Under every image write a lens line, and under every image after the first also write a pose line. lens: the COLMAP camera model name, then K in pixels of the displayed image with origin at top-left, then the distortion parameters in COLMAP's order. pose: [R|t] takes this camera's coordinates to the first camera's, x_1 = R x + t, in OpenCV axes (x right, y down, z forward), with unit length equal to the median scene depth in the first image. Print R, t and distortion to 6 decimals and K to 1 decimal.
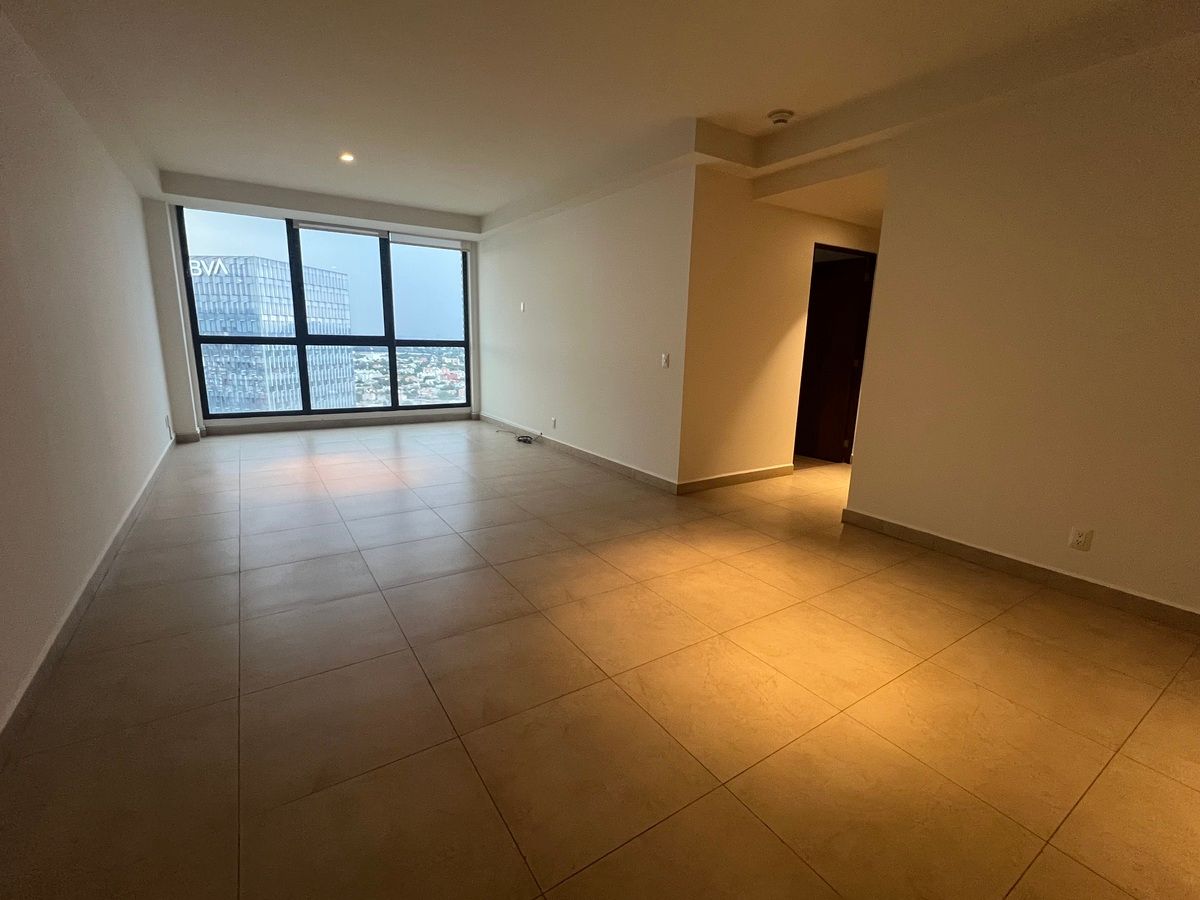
lens RADIAL K [[531.5, 0, 600.0], [0, 531.5, 450.0], [0, 0, 1]] dist [-0.002037, -0.000211]
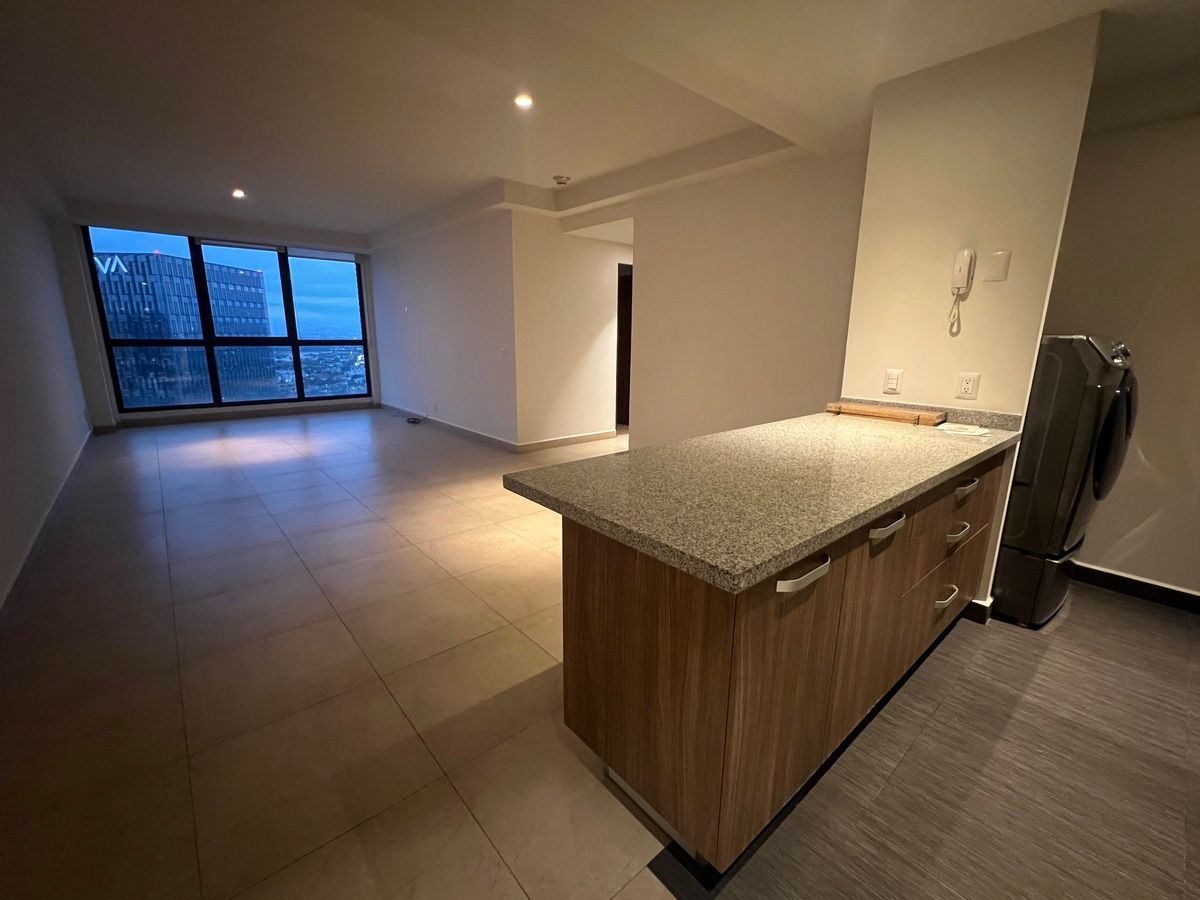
lens RADIAL K [[507.4, 0, 600.0], [0, 507.4, 450.0], [0, 0, 1]] dist [0.001420, 0.000448]
pose [[0.991169, -0.043326, 0.125329, 0.115105], [0.041045, 0.998942, 0.020723, 0.034727], [-0.126095, -0.015396, 0.991899, -0.180154]]
